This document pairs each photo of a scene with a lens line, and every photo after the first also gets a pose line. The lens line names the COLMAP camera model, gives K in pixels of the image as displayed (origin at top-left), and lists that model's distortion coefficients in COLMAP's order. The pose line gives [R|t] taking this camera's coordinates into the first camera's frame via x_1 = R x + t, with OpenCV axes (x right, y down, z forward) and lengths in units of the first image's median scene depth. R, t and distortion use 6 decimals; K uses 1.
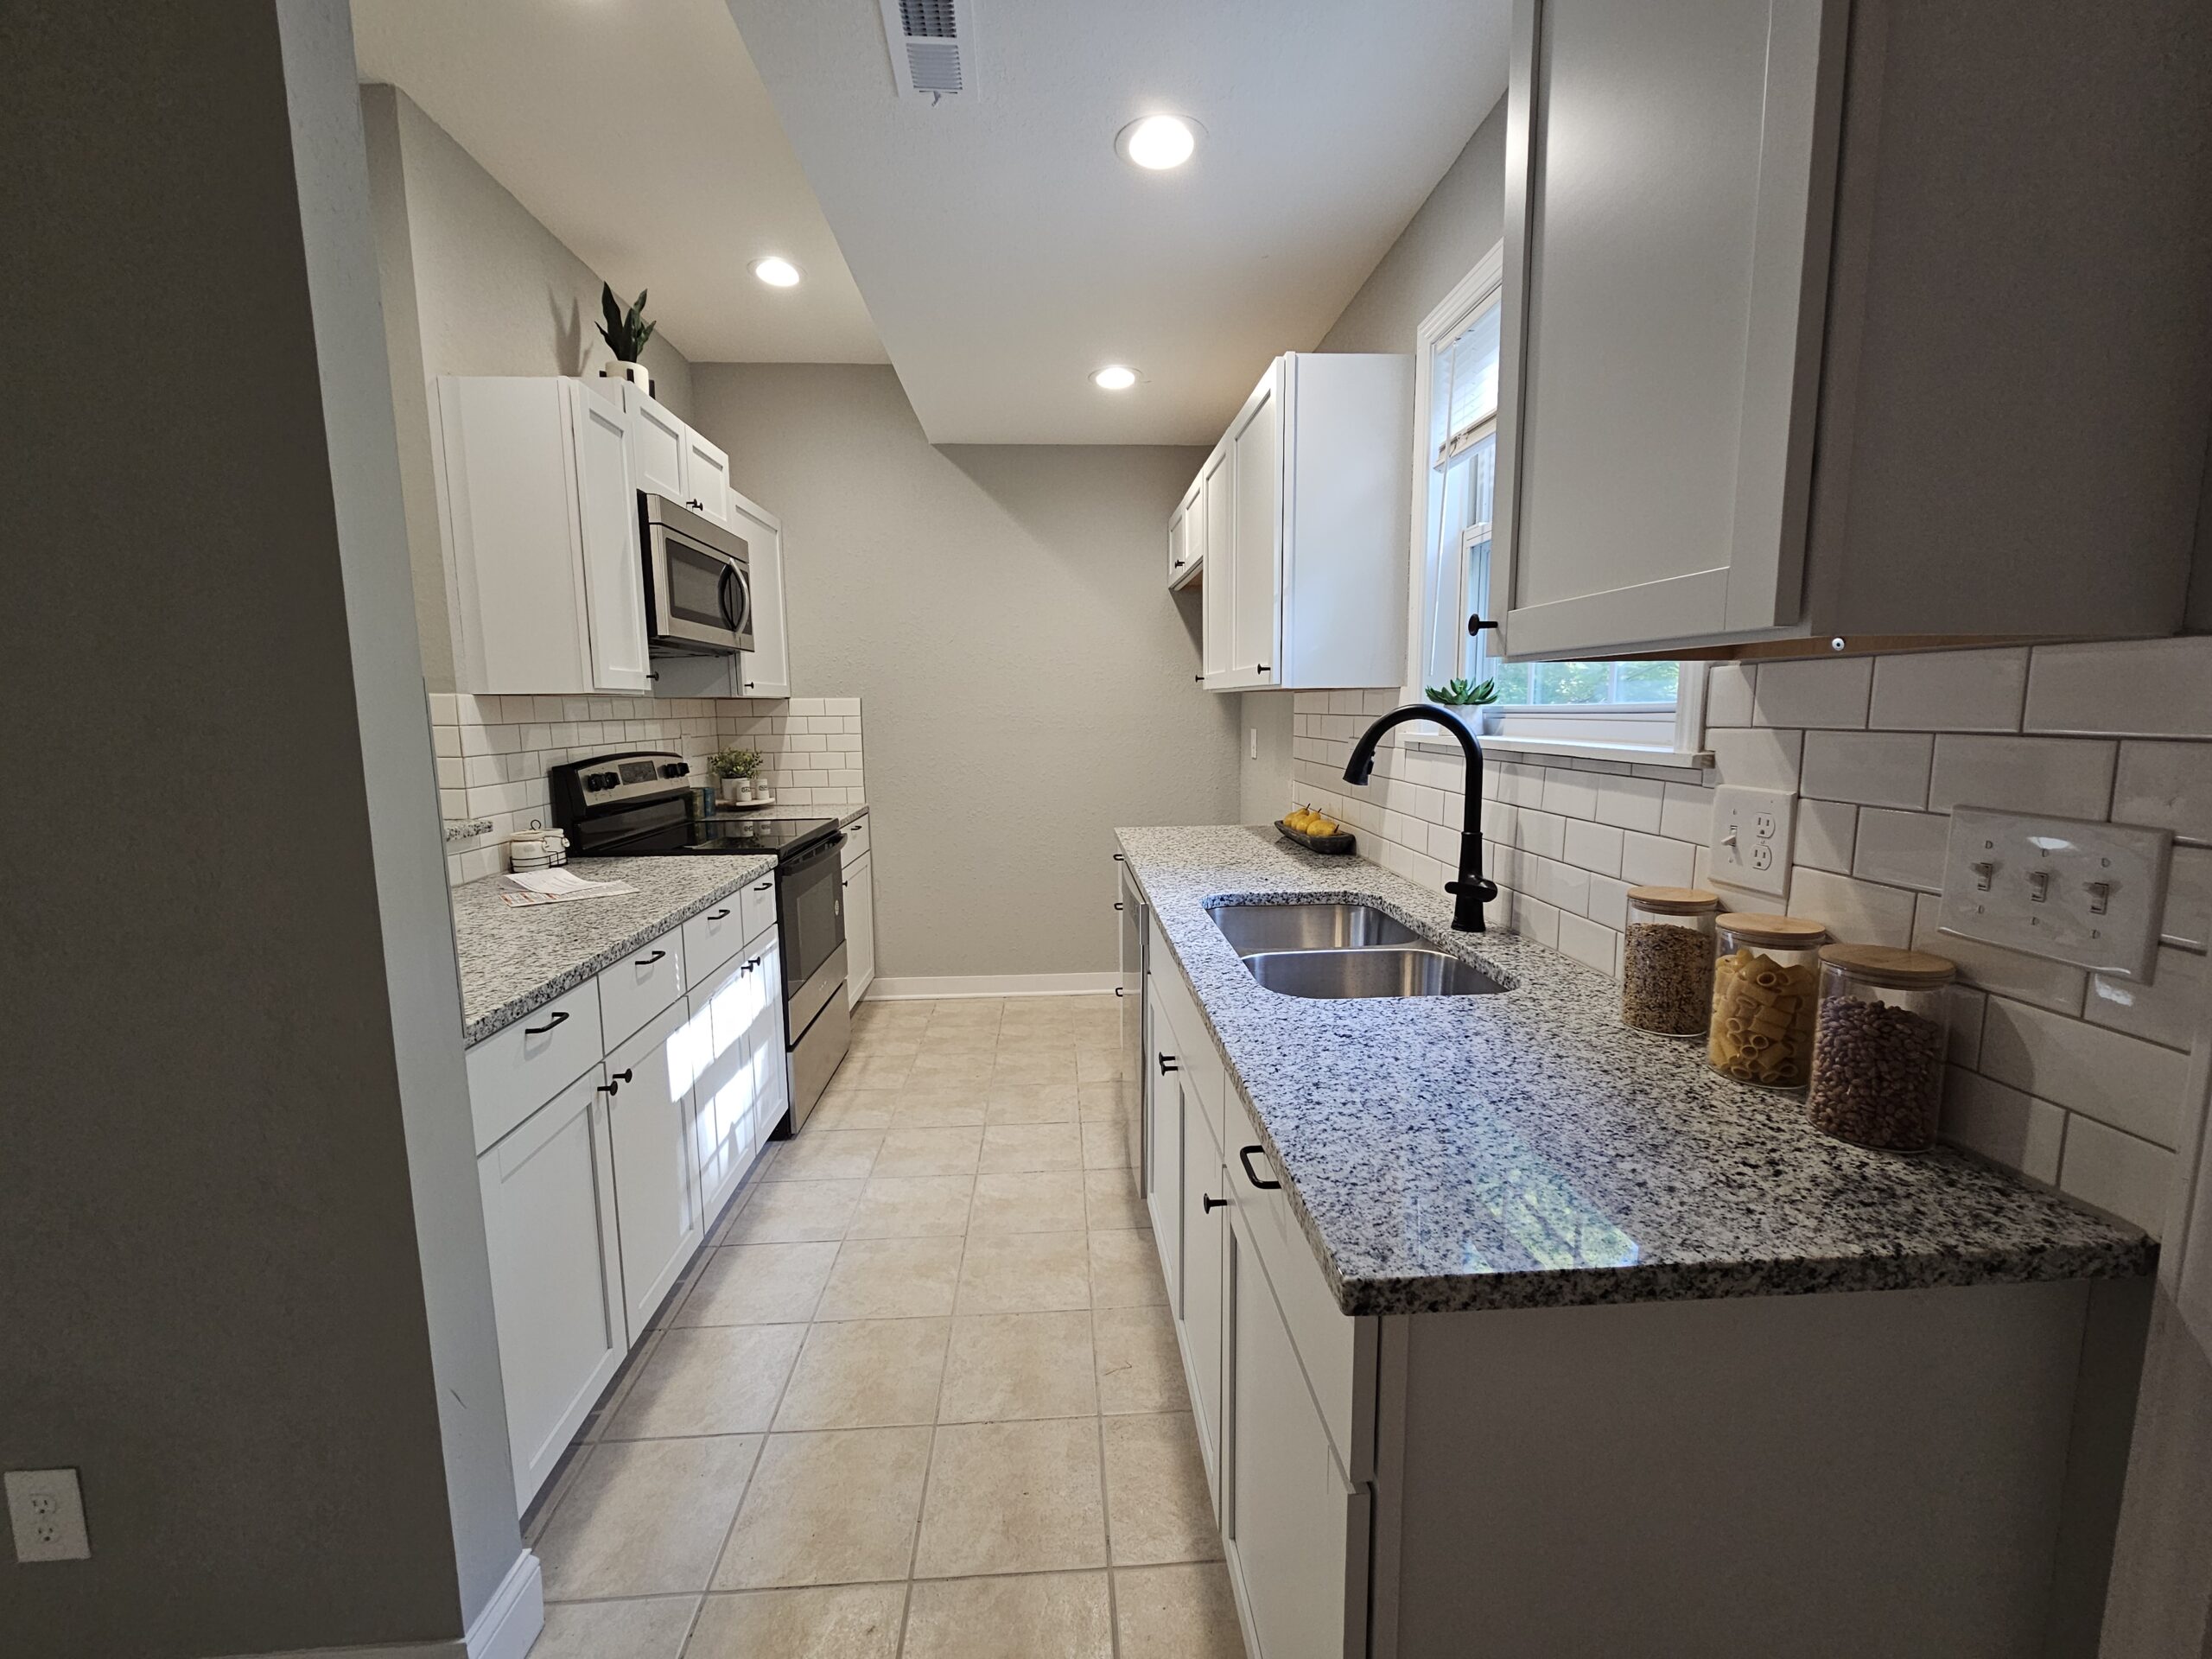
lens RADIAL K [[910.1, 0, 1107.1], [0, 910.1, 824.8], [0, 0, 1]] dist [-0.007645, 0.003607]
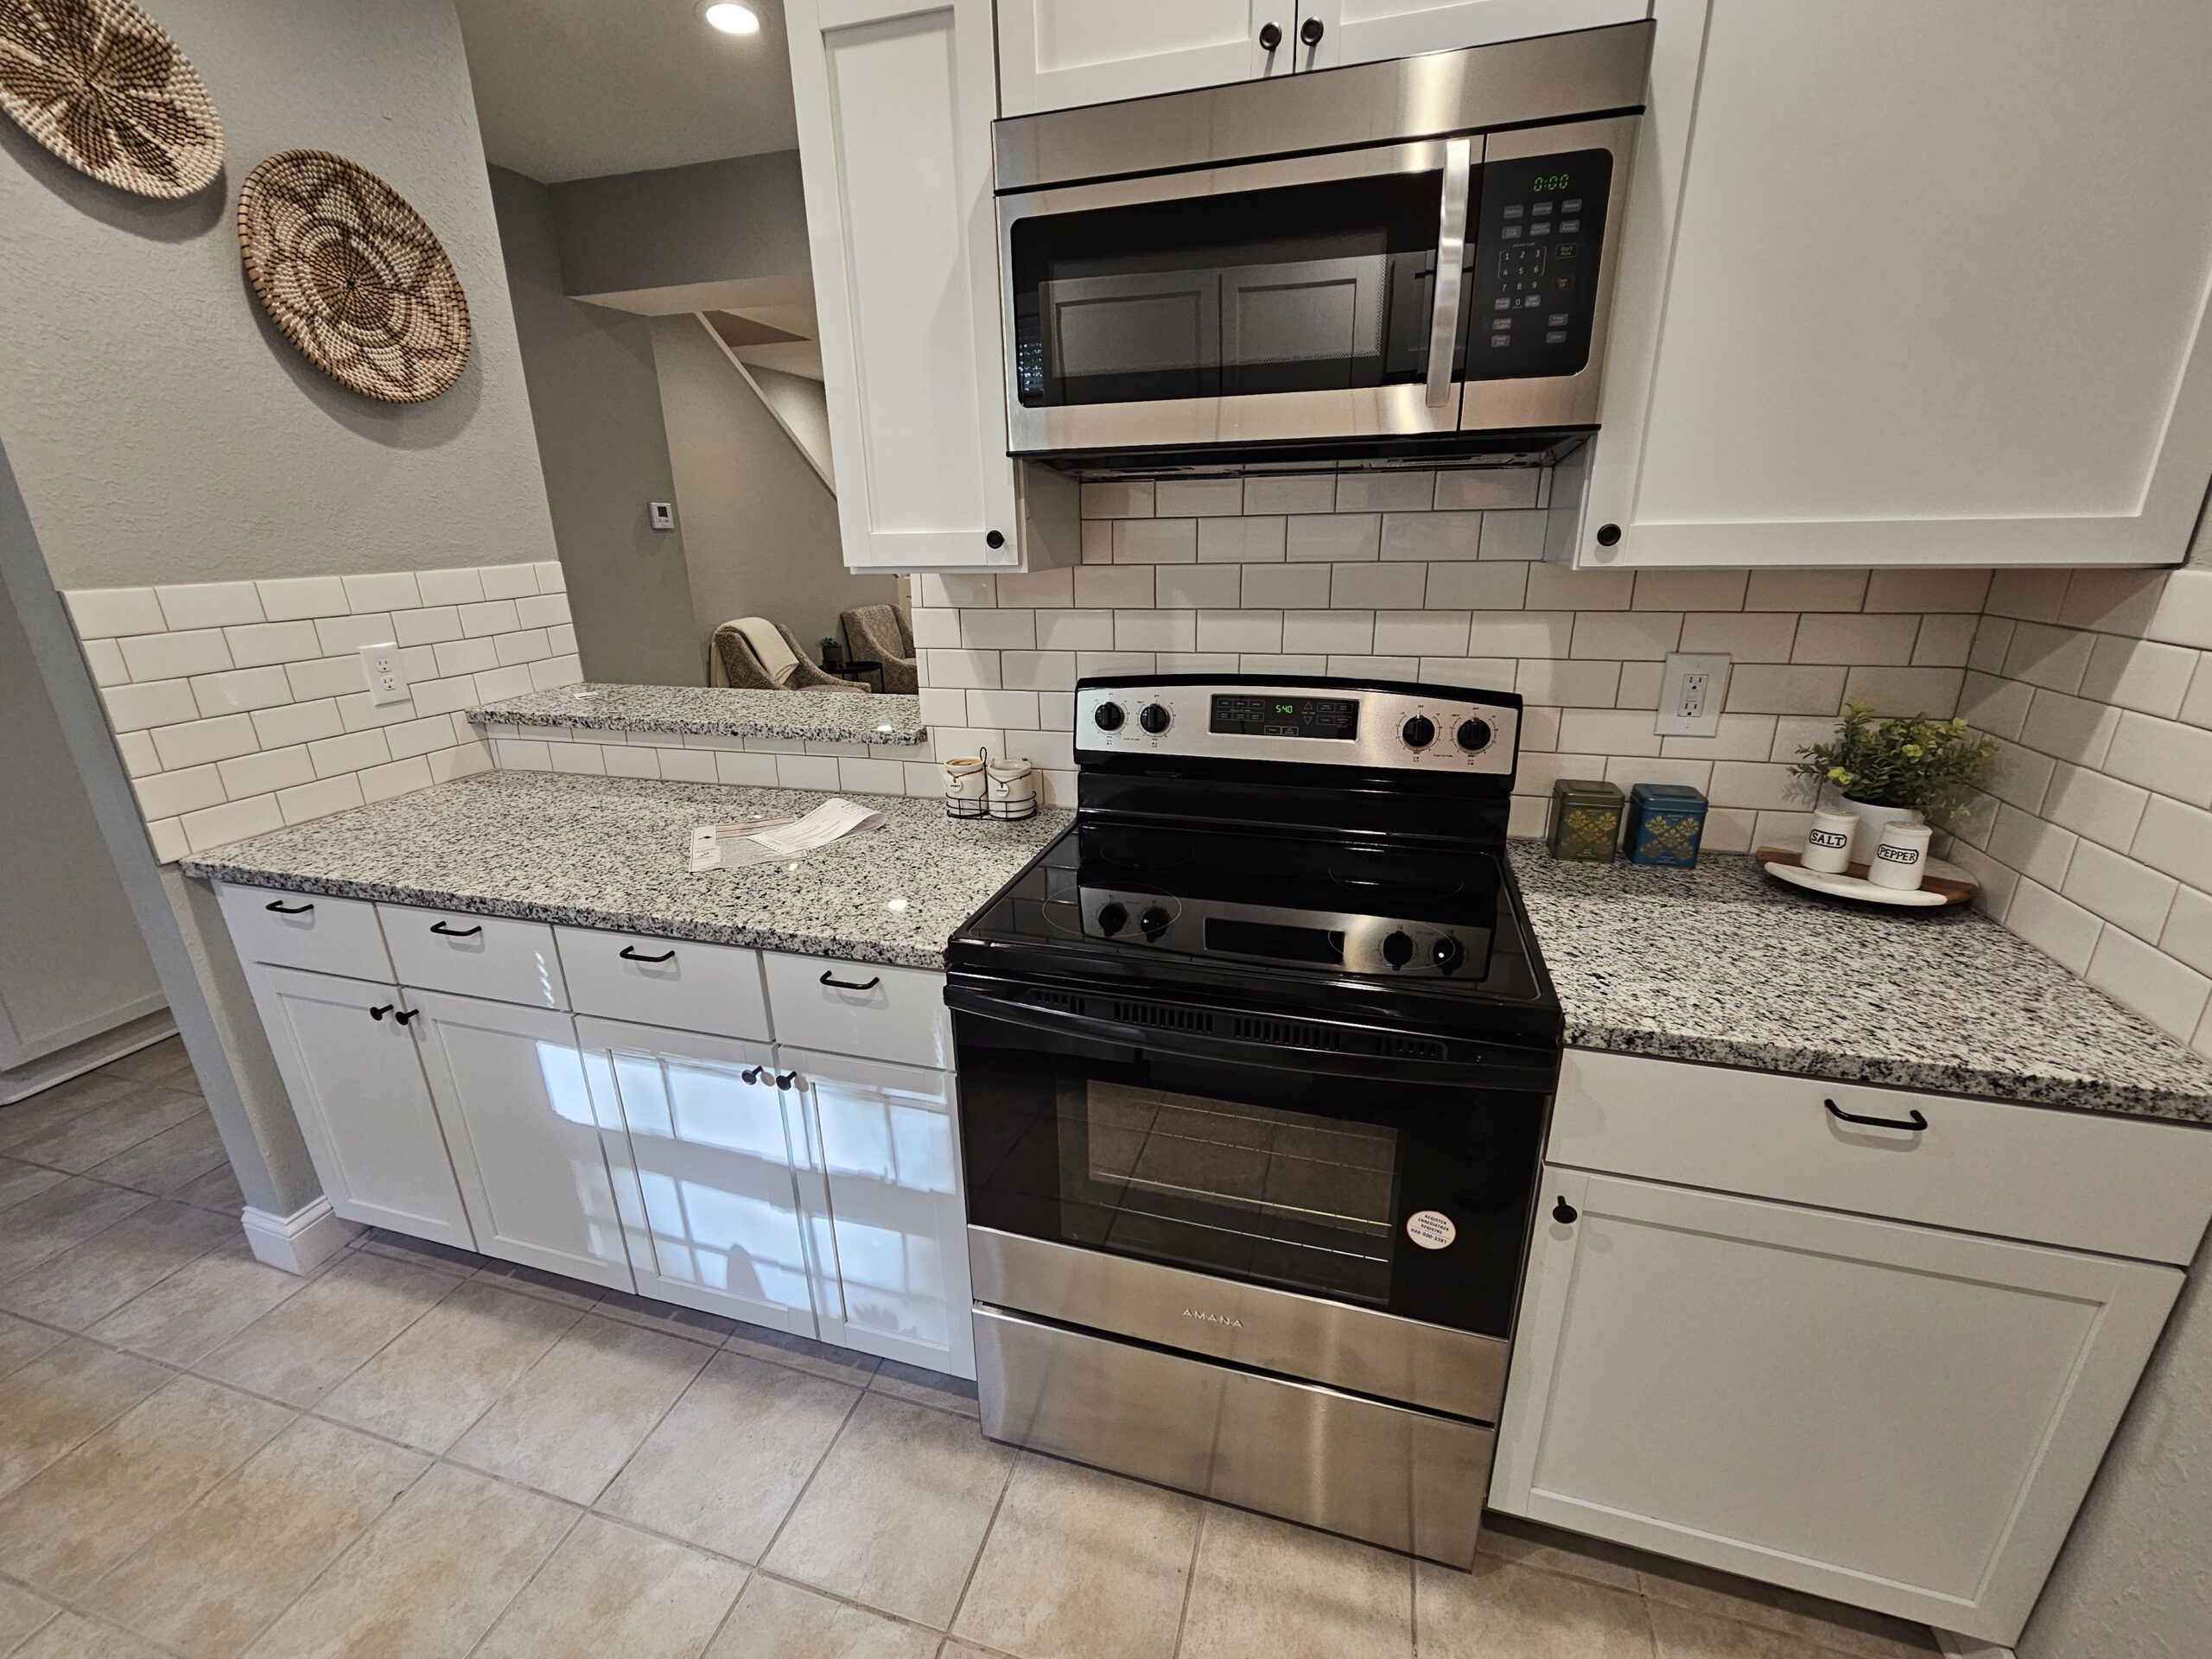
lens RADIAL K [[910.1, 0, 1107.1], [0, 910.1, 824.8], [0, 0, 1]] dist [-0.007645, 0.003607]
pose [[-0.333785, 0.307909, -0.890943, -0.001601], [-0.101400, 0.927936, 0.358682, -0.310697], [0.937180, 0.210064, -0.278509, 1.875149]]
